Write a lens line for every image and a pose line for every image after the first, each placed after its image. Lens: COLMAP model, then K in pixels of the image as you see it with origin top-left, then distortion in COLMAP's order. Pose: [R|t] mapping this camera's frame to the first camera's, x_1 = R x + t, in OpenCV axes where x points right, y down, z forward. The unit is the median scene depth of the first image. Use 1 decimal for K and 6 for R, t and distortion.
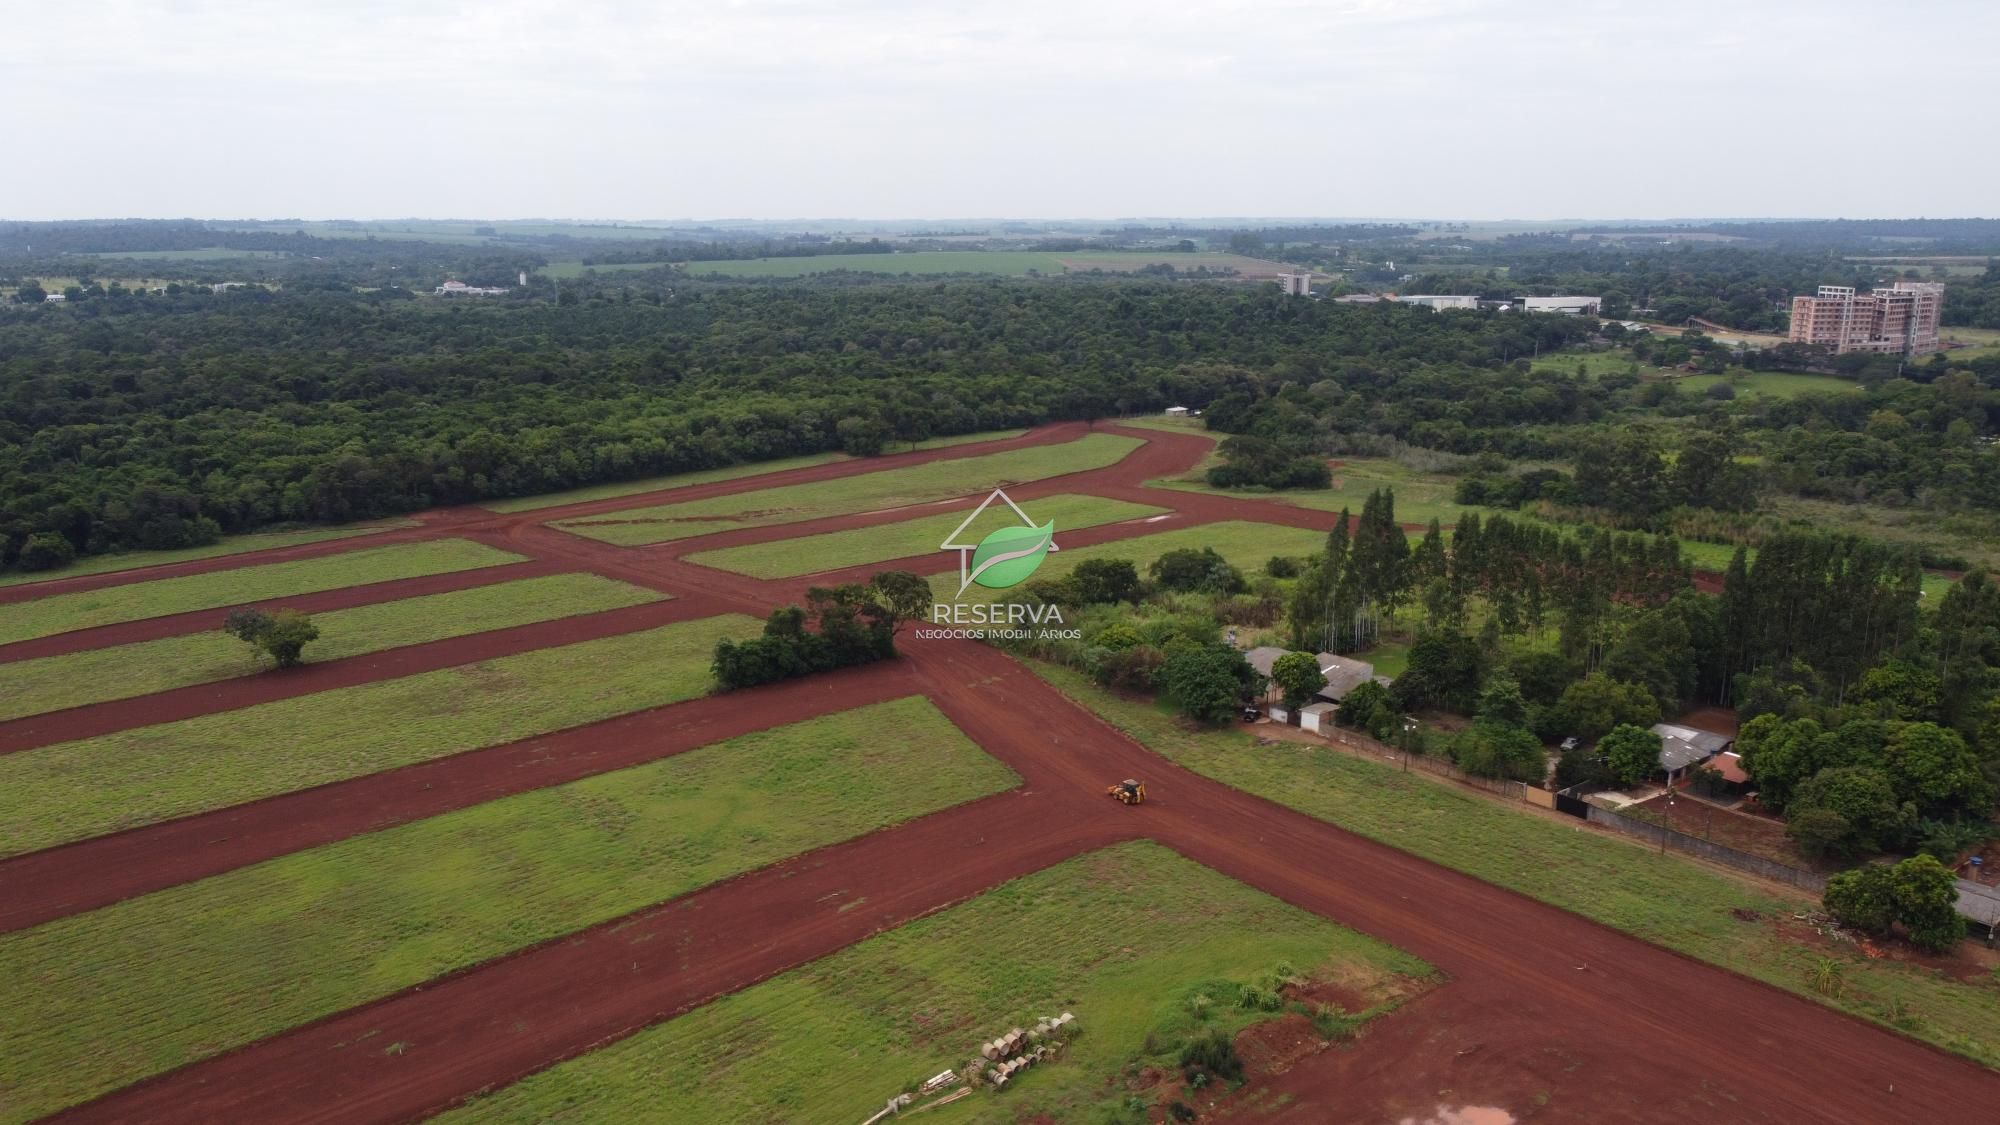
lens RADIAL K [[1520.9, 0, 993.7], [0, 1520.9, 564.4], [0, 0, 1]] dist [-0.012350, 0.009938]
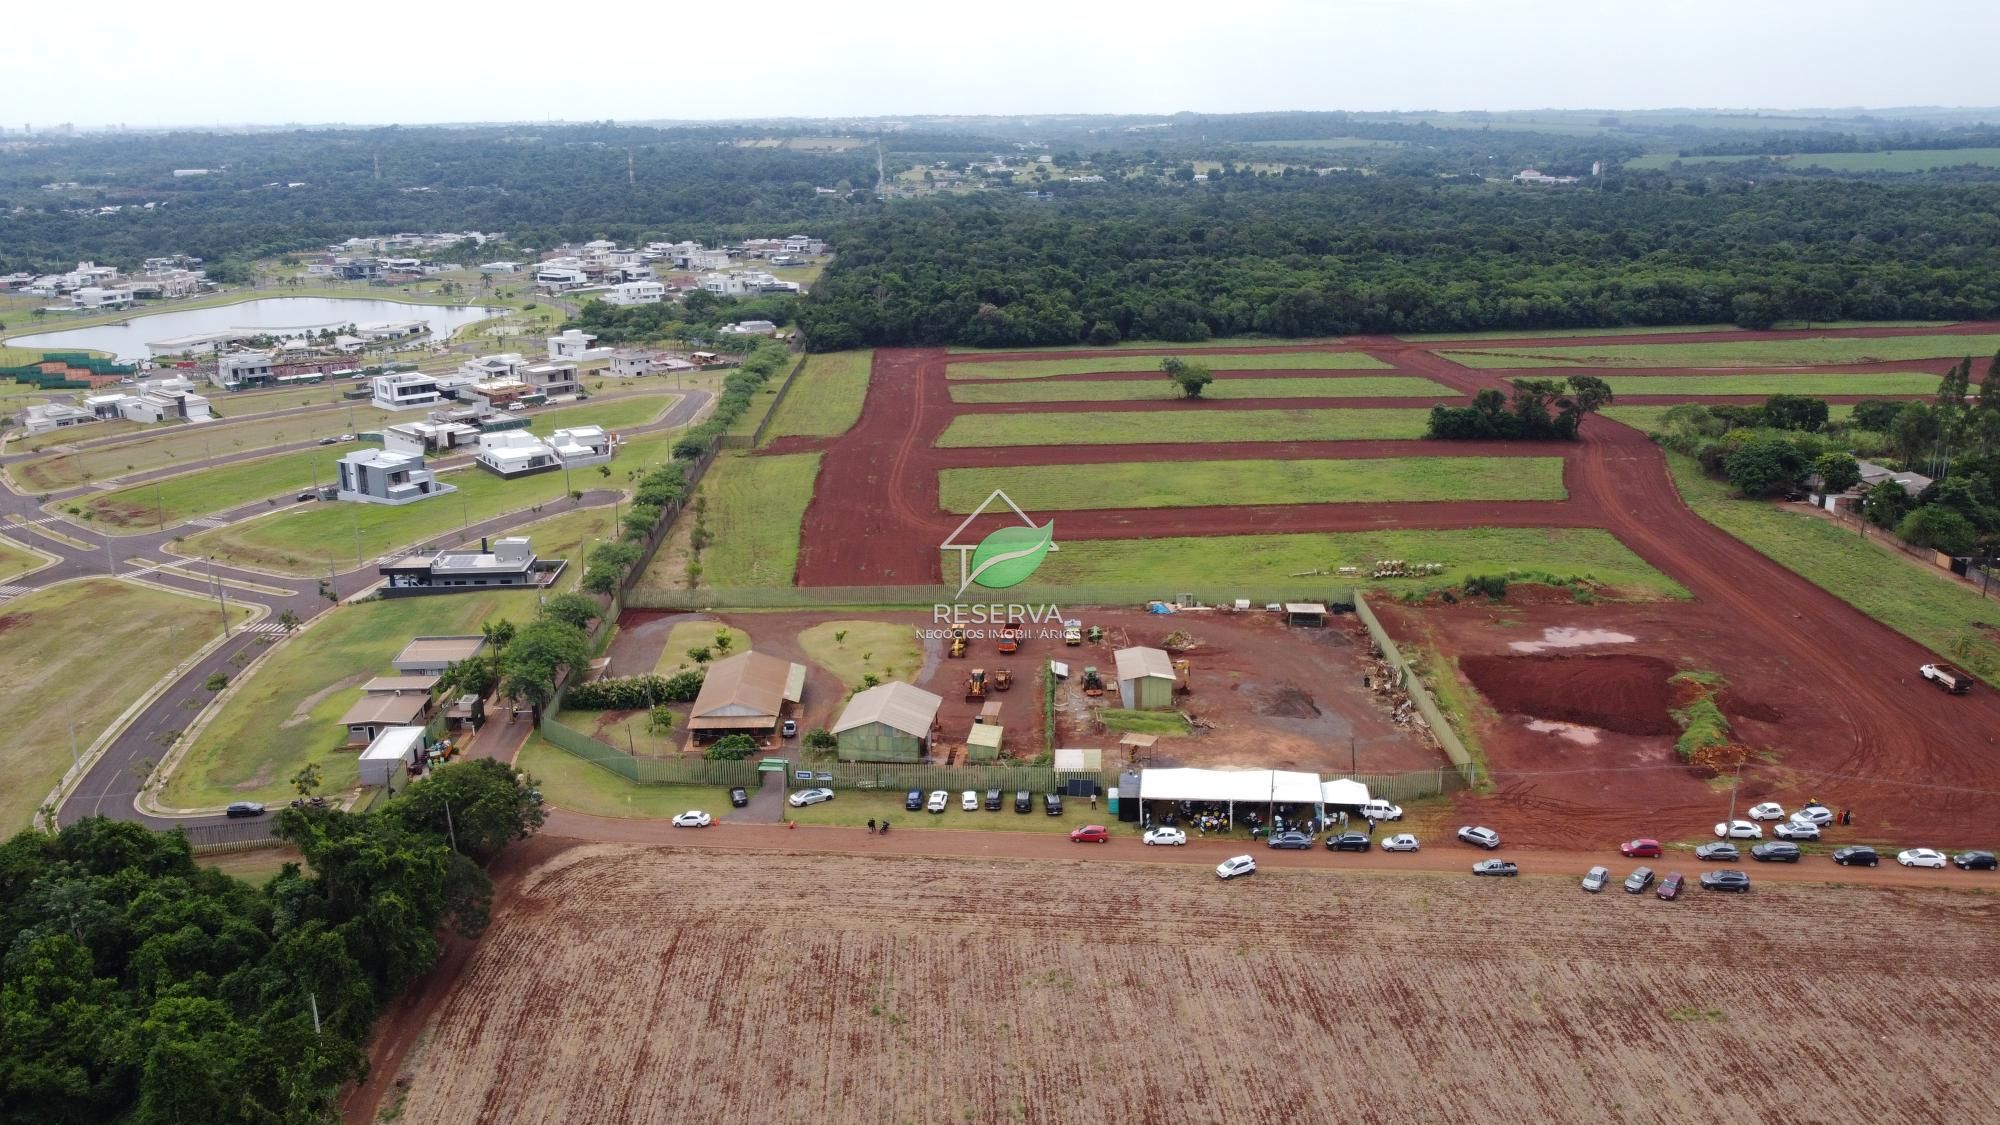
lens RADIAL K [[1520.9, 0, 993.7], [0, 1520.9, 564.4], [0, 0, 1]] dist [-0.012350, 0.009938]
pose [[0.766059, 0.175248, -0.618419, 0.304466], [-0.133077, 0.984511, 0.114143, 0.065772], [0.628843, -0.005143, 0.777515, -0.289753]]
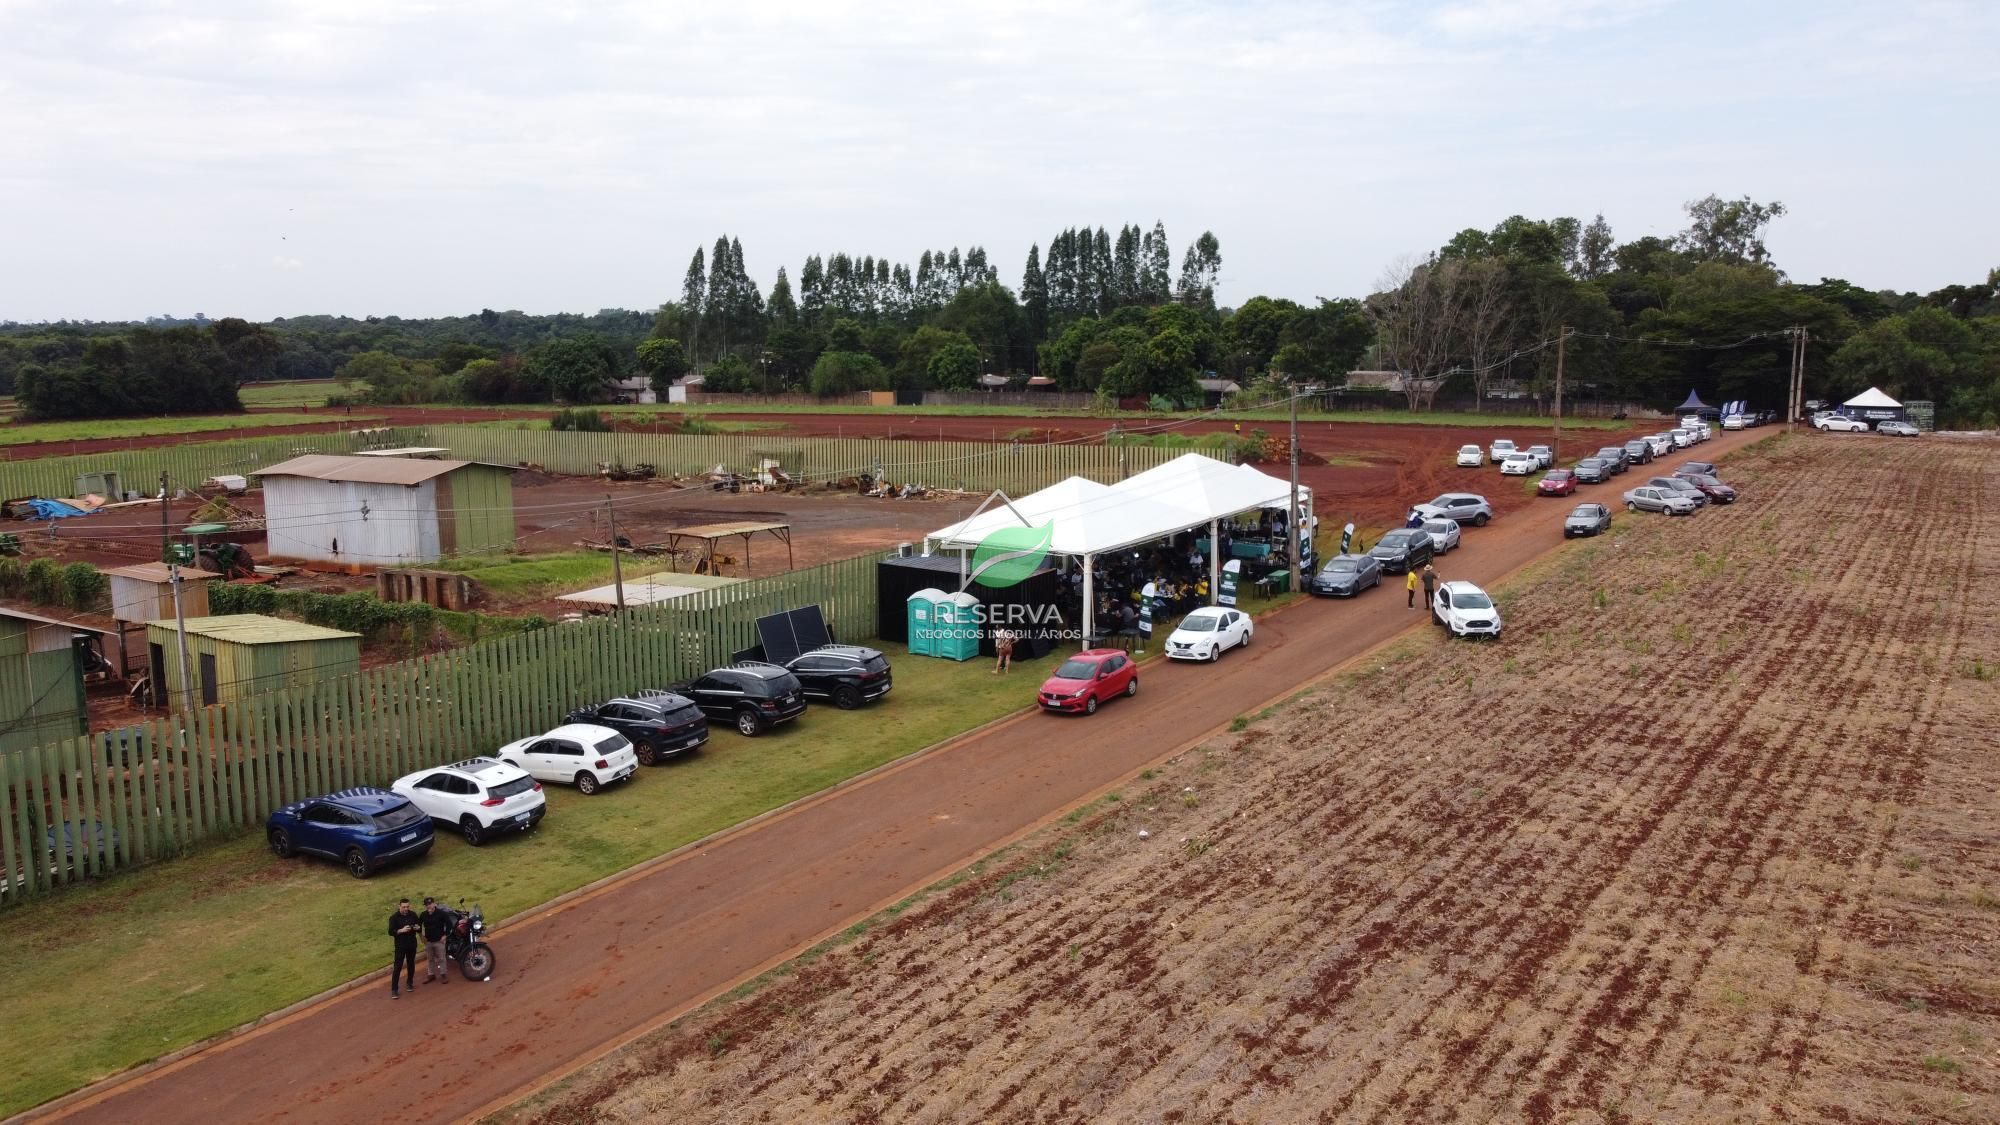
lens RADIAL K [[1522.4, 0, 994.7], [0, 1522.4, 561.7], [0, 0, 1]] dist [-0.014075, 0.011458]
pose [[0.920252, -0.063923, 0.386069, -0.003219], [0.091047, 0.994469, -0.052367, 0.191246], [-0.380586, 0.083342, 0.920982, -0.032336]]
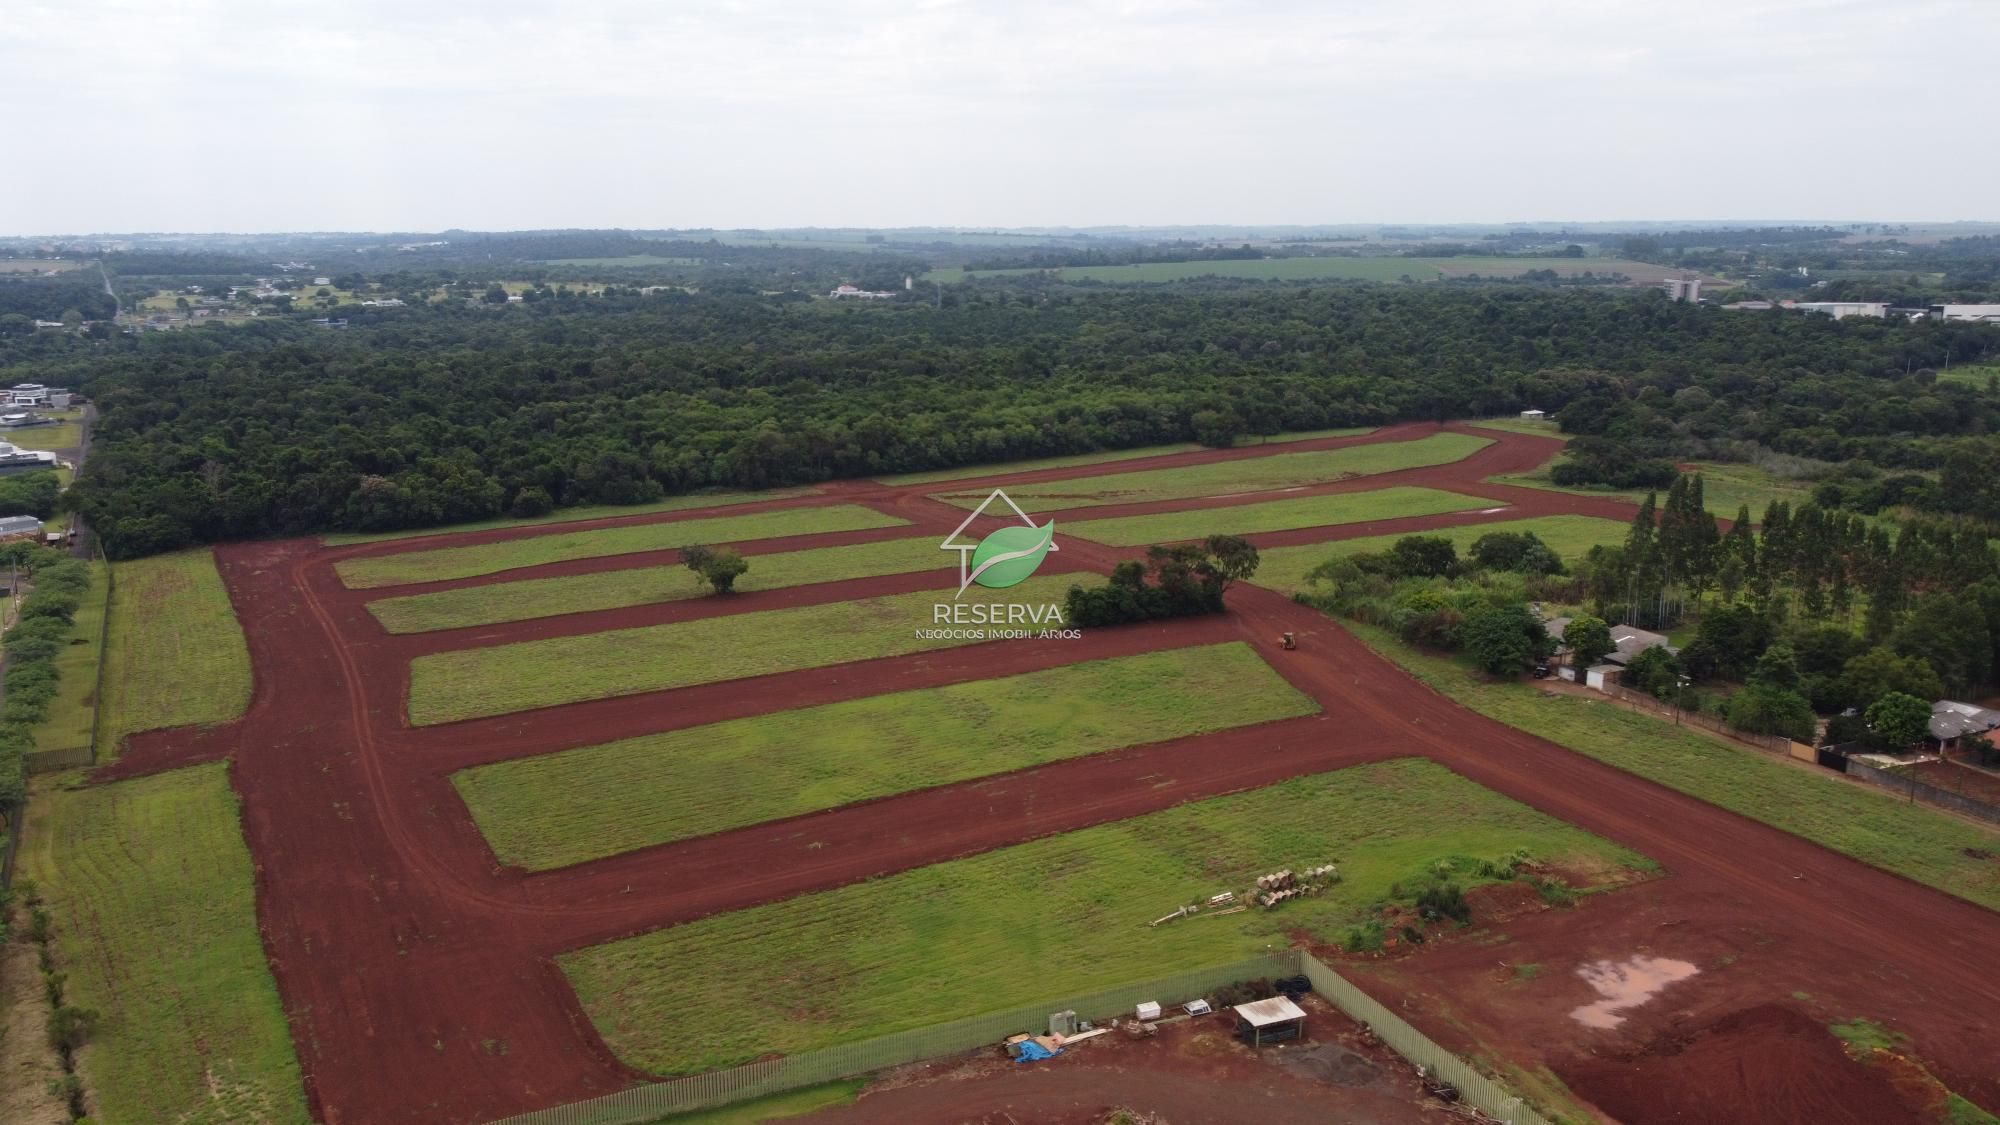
lens RADIAL K [[1520.9, 0, 993.7], [0, 1520.9, 564.4], [0, 0, 1]] dist [-0.012350, 0.009938]
pose [[0.971521, 0.044619, -0.232715, 0.024038], [-0.045578, 0.998960, 0.001257, 0.025004], [0.232529, 0.009386, 0.972544, -0.109721]]
